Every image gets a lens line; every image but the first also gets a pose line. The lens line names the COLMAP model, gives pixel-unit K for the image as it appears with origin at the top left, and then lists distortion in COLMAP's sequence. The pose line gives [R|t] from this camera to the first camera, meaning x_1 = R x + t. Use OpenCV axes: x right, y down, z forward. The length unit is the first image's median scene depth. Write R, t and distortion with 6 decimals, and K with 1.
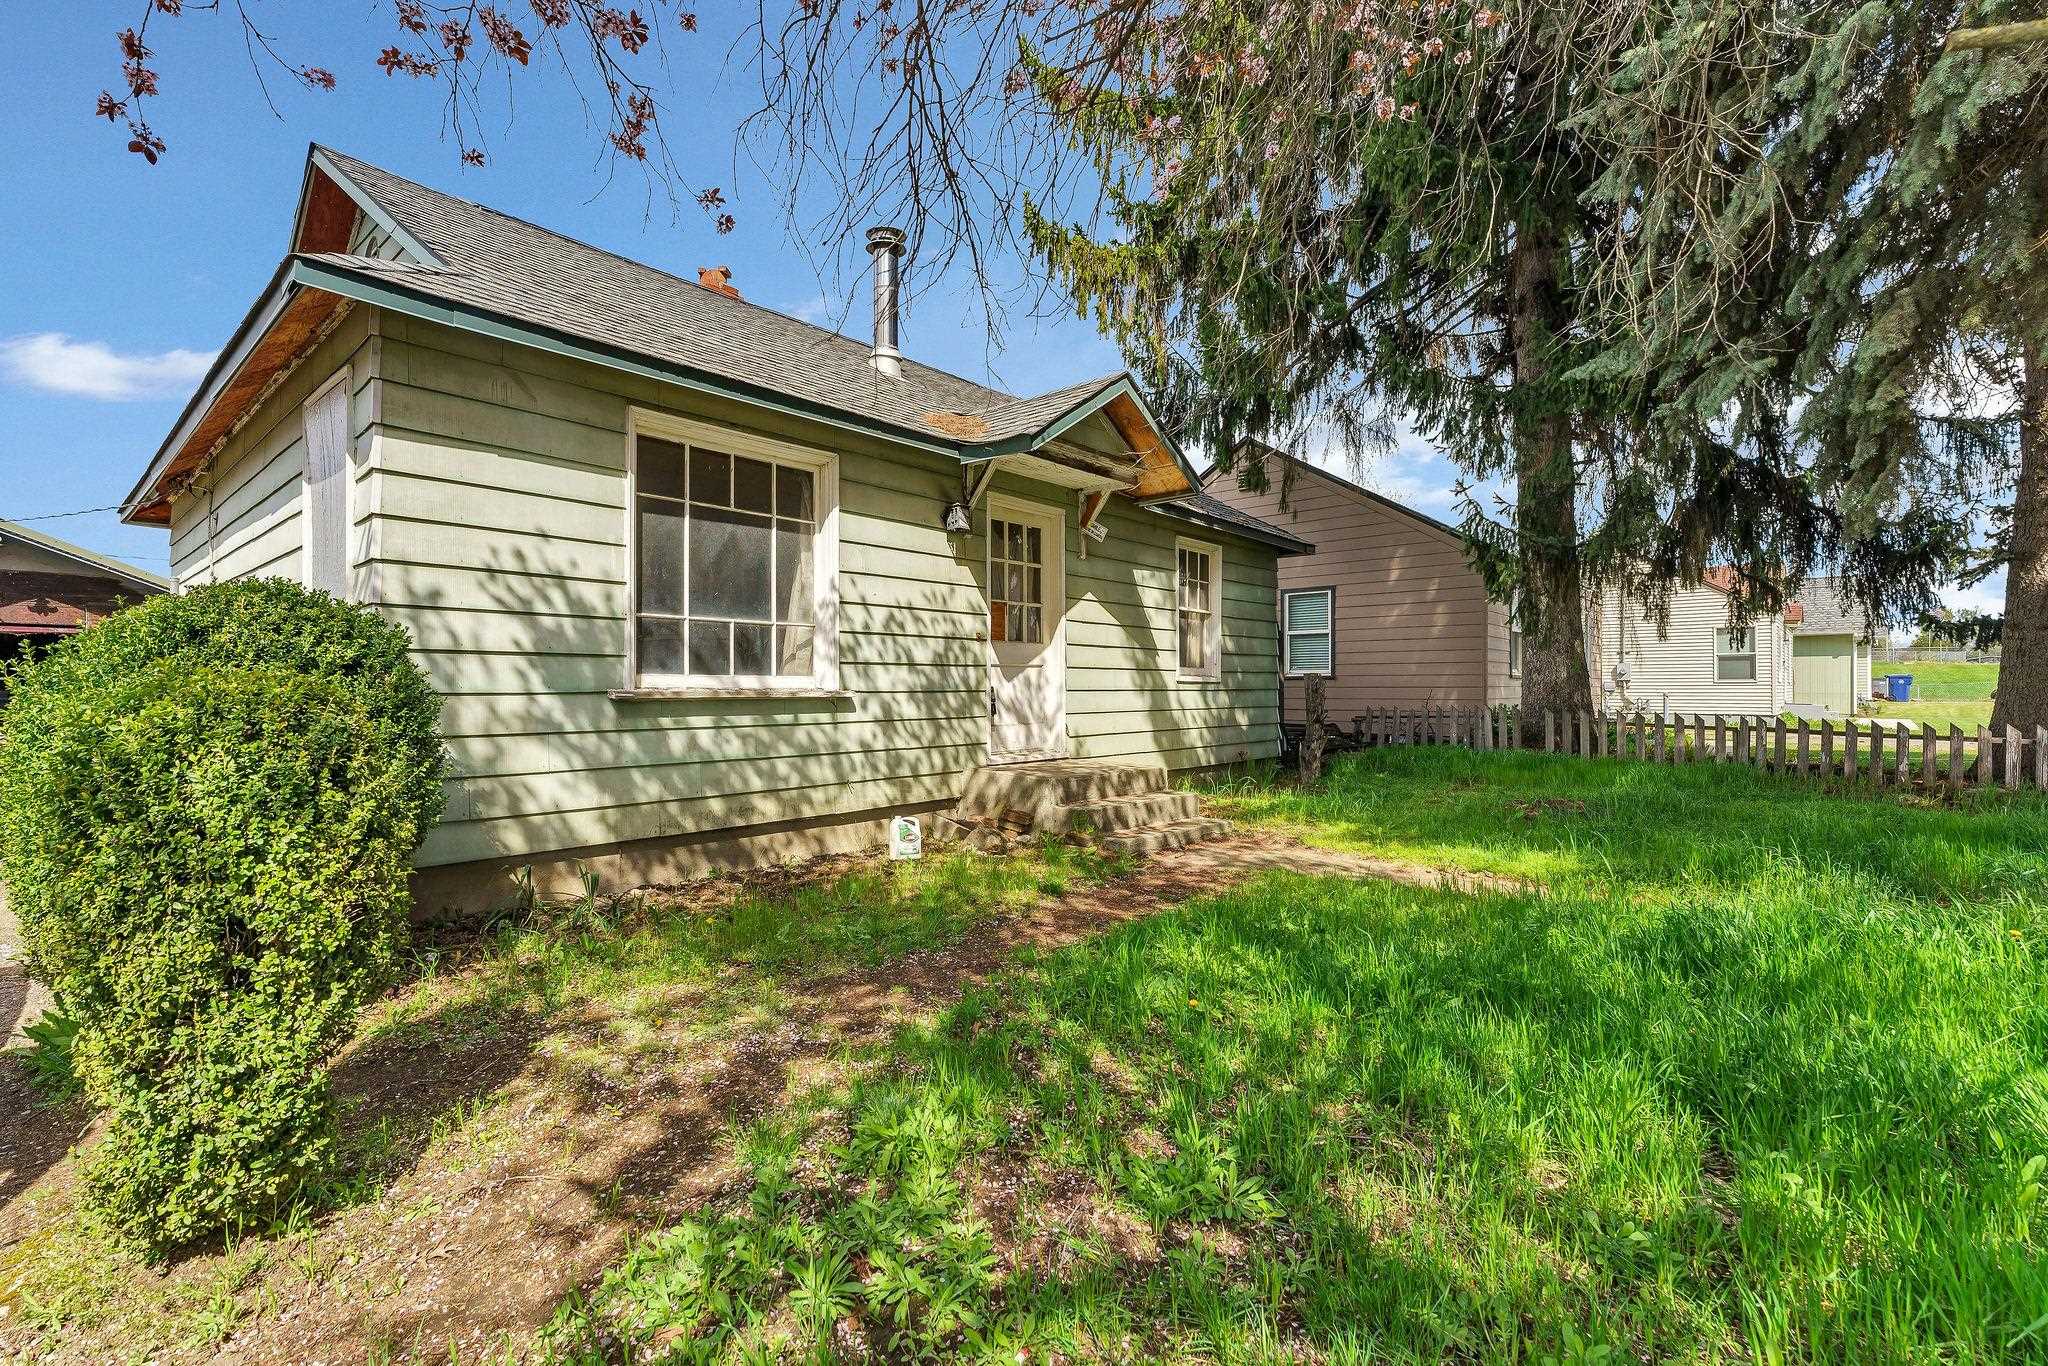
lens RADIAL K [[920.1, 0, 981.2], [0, 920.1, 691.0], [0, 0, 1]] dist [0.007028, -0.000794]
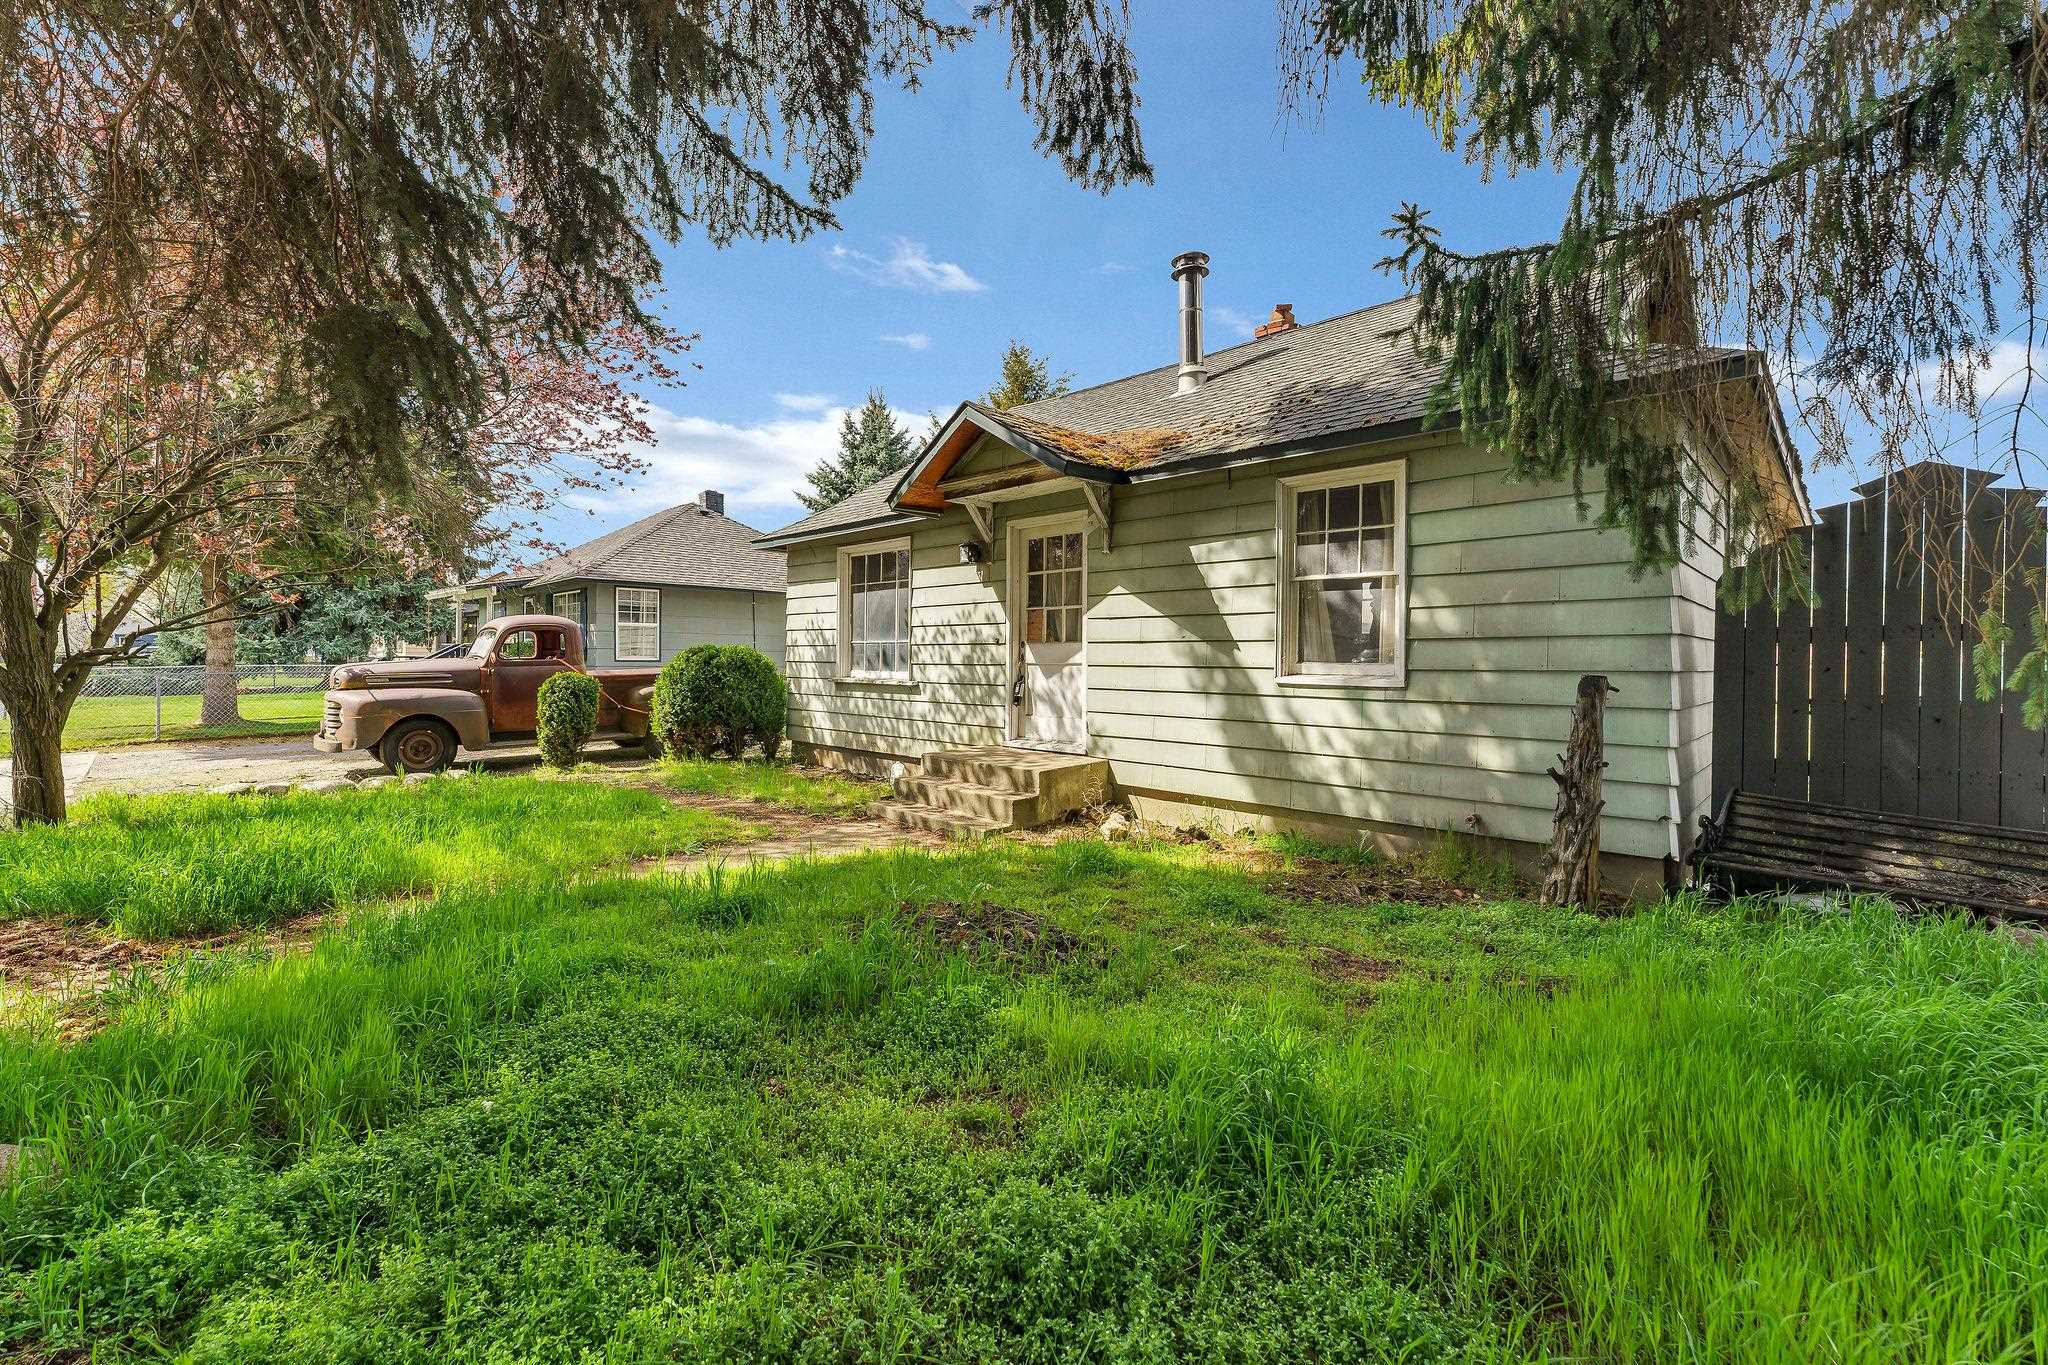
lens RADIAL K [[834.7, 0, 1015.1], [0, 834.7, 662.4], [0, 0, 1]] dist [-0.001052, 0.000441]
pose [[-0.036340, 0.004183, -0.999331, 1.350244], [-0.009298, 0.999947, 0.004523, -0.043107], [0.999296, 0.009456, -0.036299, 1.275735]]
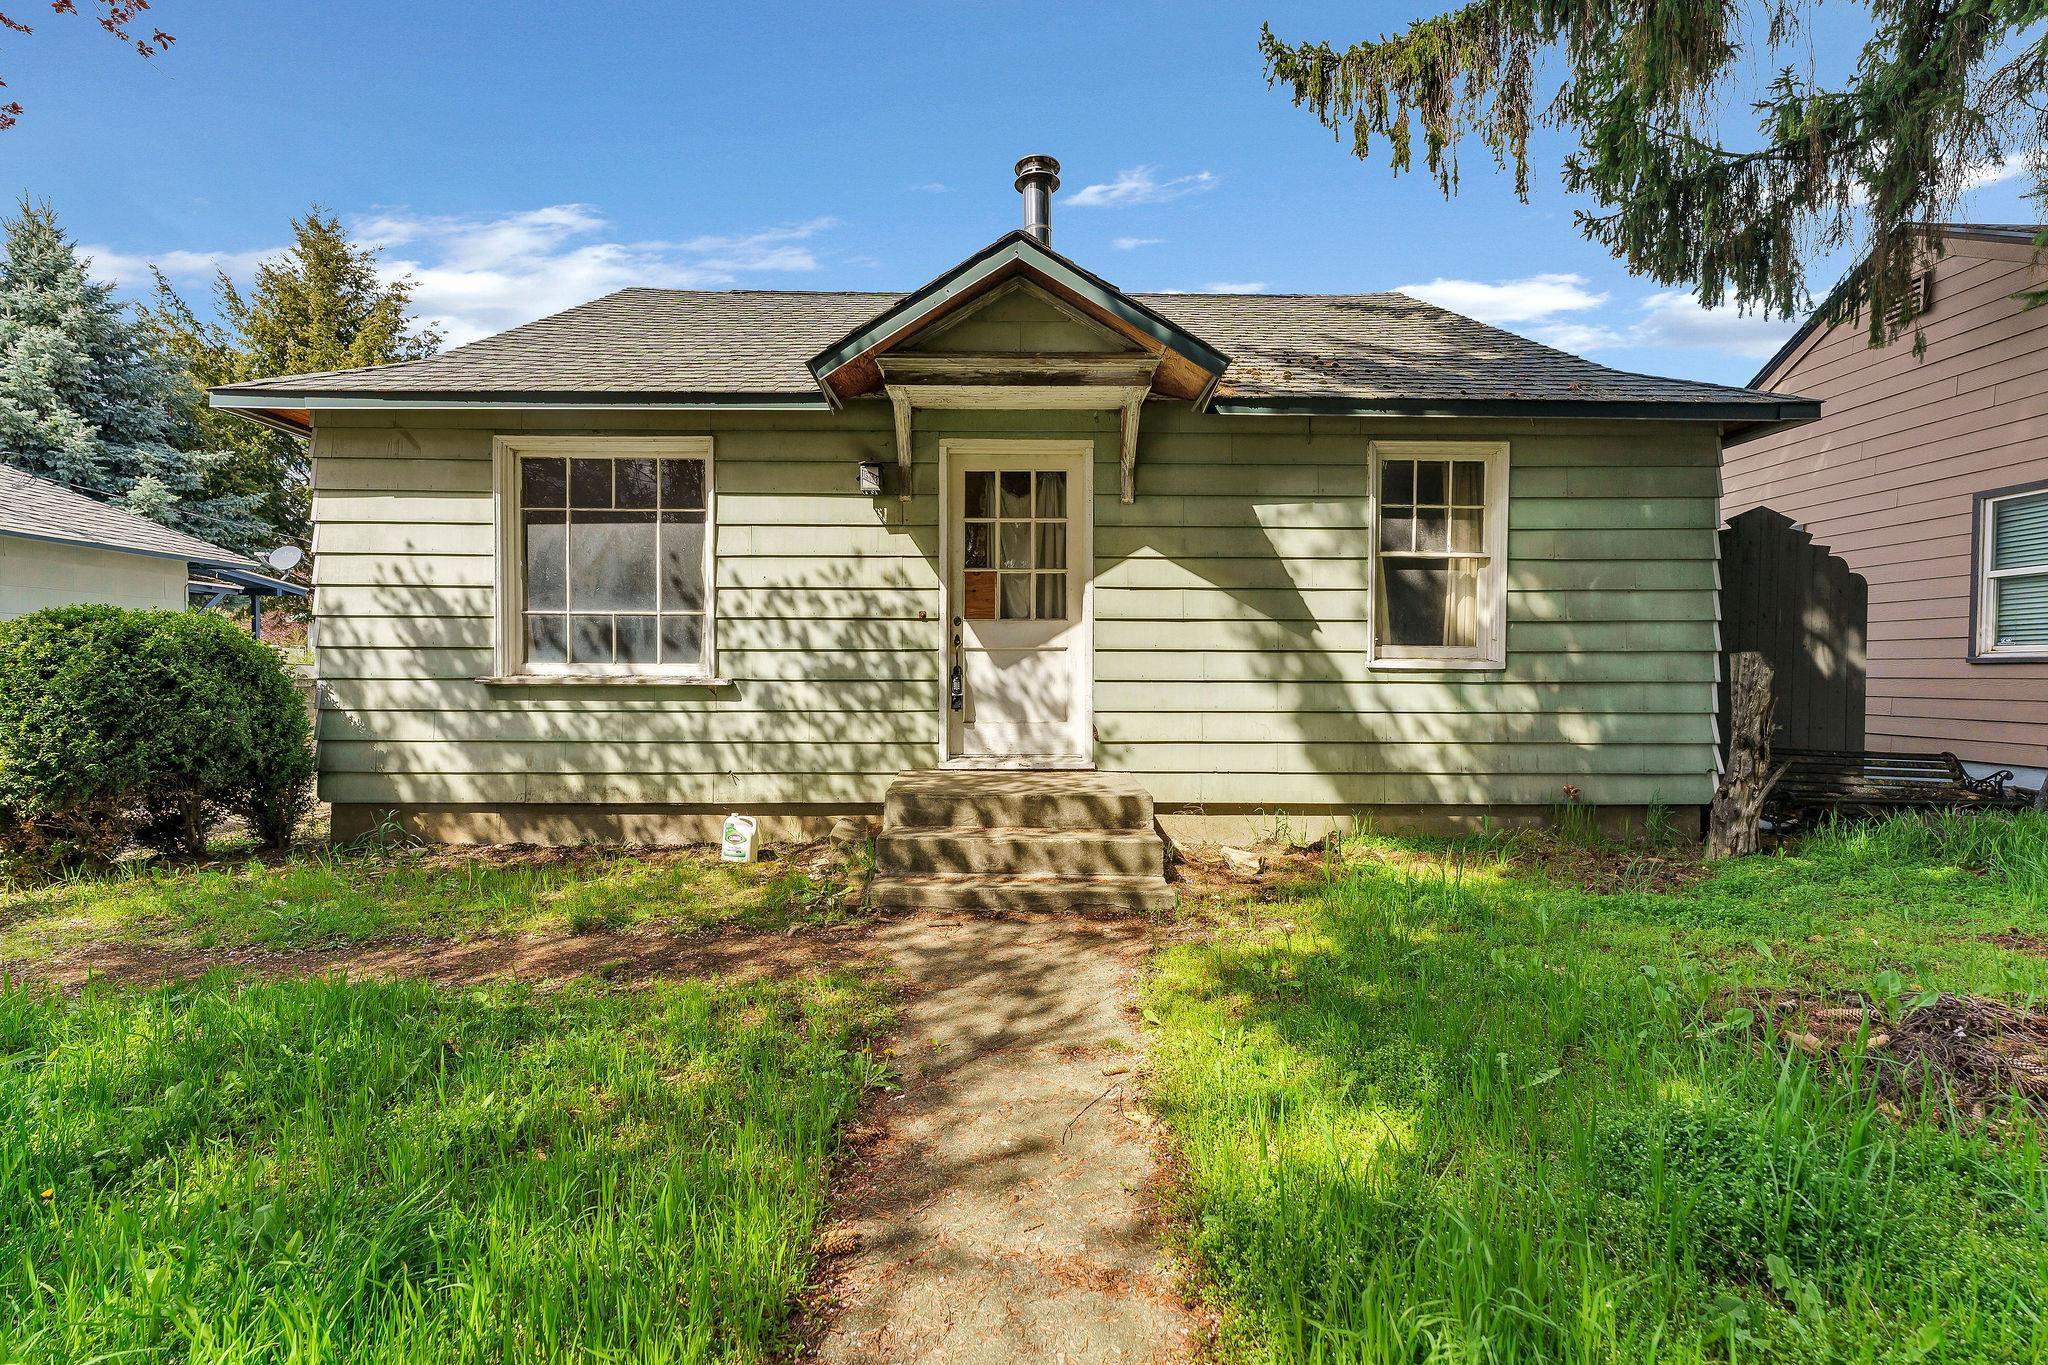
lens RADIAL K [[834.7, 0, 1010.3], [0, 834.7, 691.4], [0, 0, 1]] dist [-0.001052, 0.000441]
pose [[0.679507, 0.019316, -0.733415, 0.734472], [-0.006208, 0.999769, 0.020579, -0.007088], [0.733643, -0.009431, 0.679469, 0.647374]]
